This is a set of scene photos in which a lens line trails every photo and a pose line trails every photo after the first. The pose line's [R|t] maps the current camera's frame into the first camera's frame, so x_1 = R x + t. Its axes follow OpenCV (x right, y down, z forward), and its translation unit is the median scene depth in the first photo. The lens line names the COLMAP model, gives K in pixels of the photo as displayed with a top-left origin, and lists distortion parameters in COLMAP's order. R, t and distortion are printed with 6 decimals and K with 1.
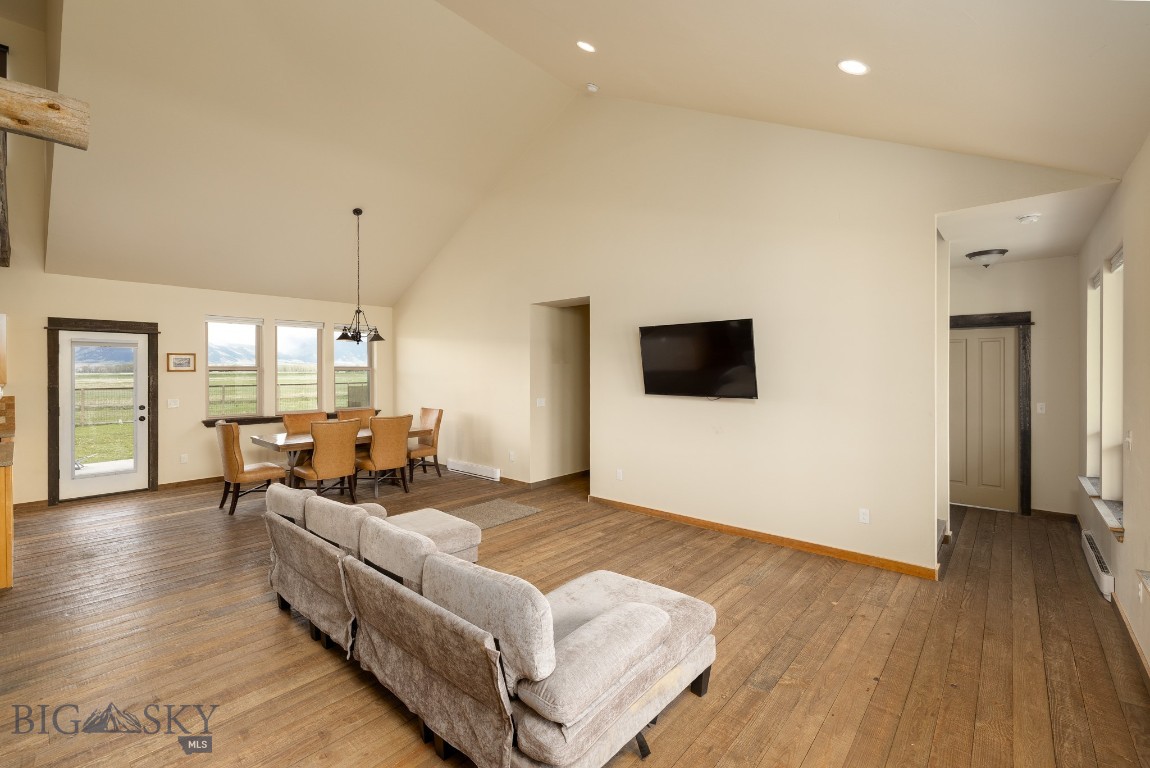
lens RADIAL K [[496.1, 0, 576.1], [0, 496.1, 374.2], [0, 0, 1]] dist [-0.000884, -0.000292]
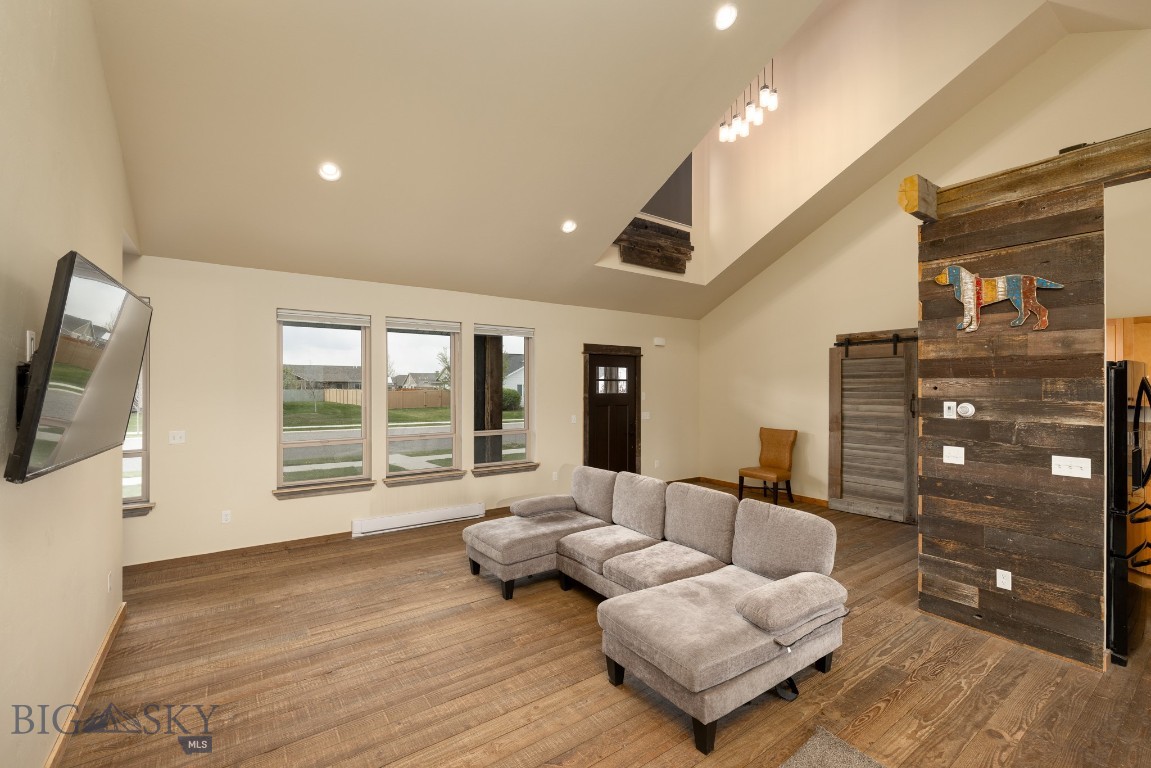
lens RADIAL K [[496.5, 0, 571.4], [0, 496.5, 383.8], [0, 0, 1]] dist [-0.000884, -0.000292]
pose [[-0.972192, 0.003442, 0.234158, -0.209569], [0.002880, 0.999992, -0.002740, -0.013297], [-0.234166, -0.001989, -0.972195, 1.100771]]
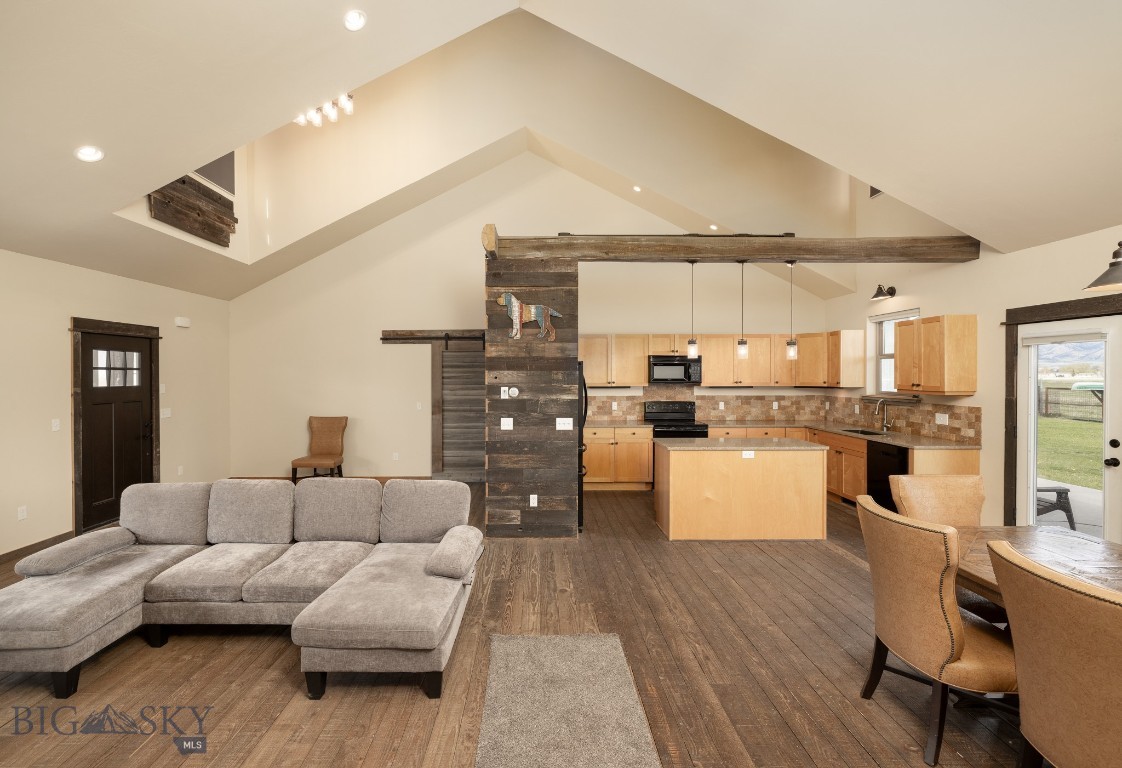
lens RADIAL K [[479.9, 0, 542.6], [0, 479.9, 379.2], [0, 0, 1]] dist [-0.003301, 0.001270]
pose [[-0.746815, 0.013035, -0.664904, -0.012320], [0.001946, 0.999846, 0.017415, -0.019823], [0.665029, 0.011712, -0.746726, 1.079984]]
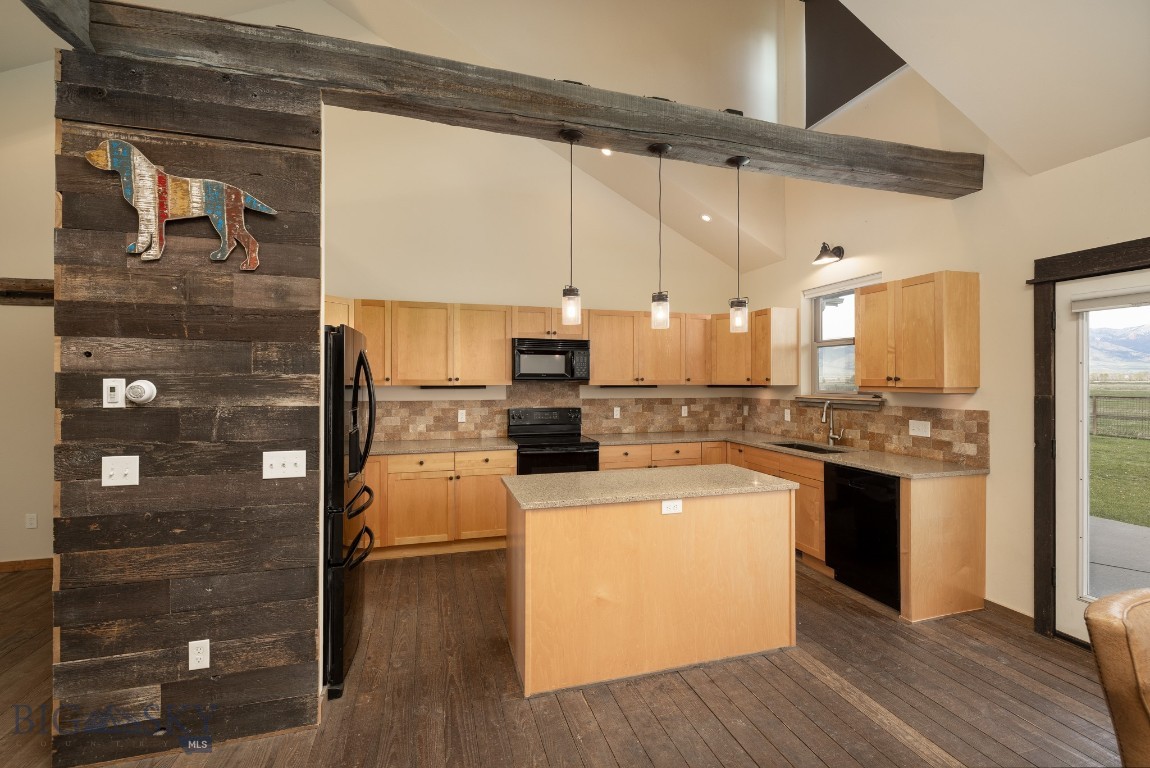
lens RADIAL K [[483.0, 0, 574.4], [0, 483.0, 378.3], [0, 0, 1]] dist [-0.002241, 0.000642]
pose [[-0.530256, 0.001029, -0.847837, -0.395327], [-0.002289, 0.999994, 0.002645, 0.005854], [0.847835, 0.003344, -0.530250, 0.862789]]
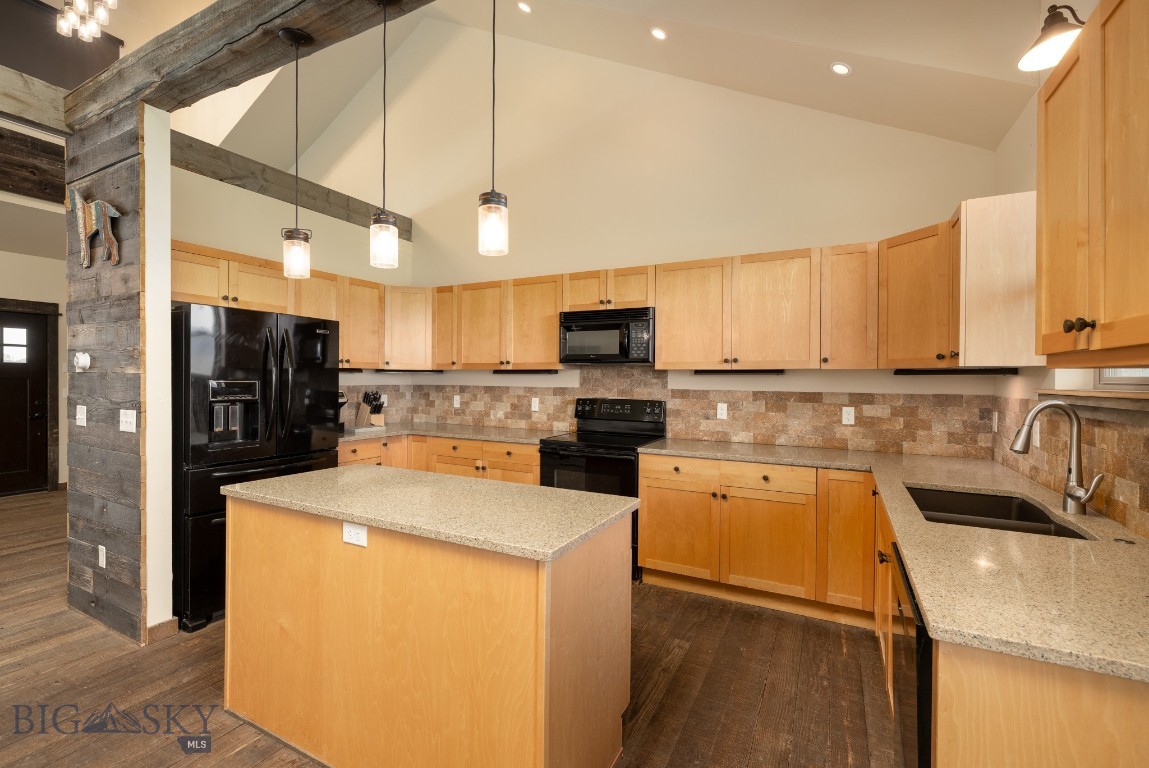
lens RADIAL K [[495.7, 0, 575.3], [0, 495.7, 383.1], [0, 0, 1]] dist [-0.000884, -0.000292]
pose [[-0.970345, -0.000883, -0.241724, -0.863757], [-0.004856, 0.999863, 0.015841, 0.027555], [0.241677, 0.016545, -0.970216, 1.021202]]
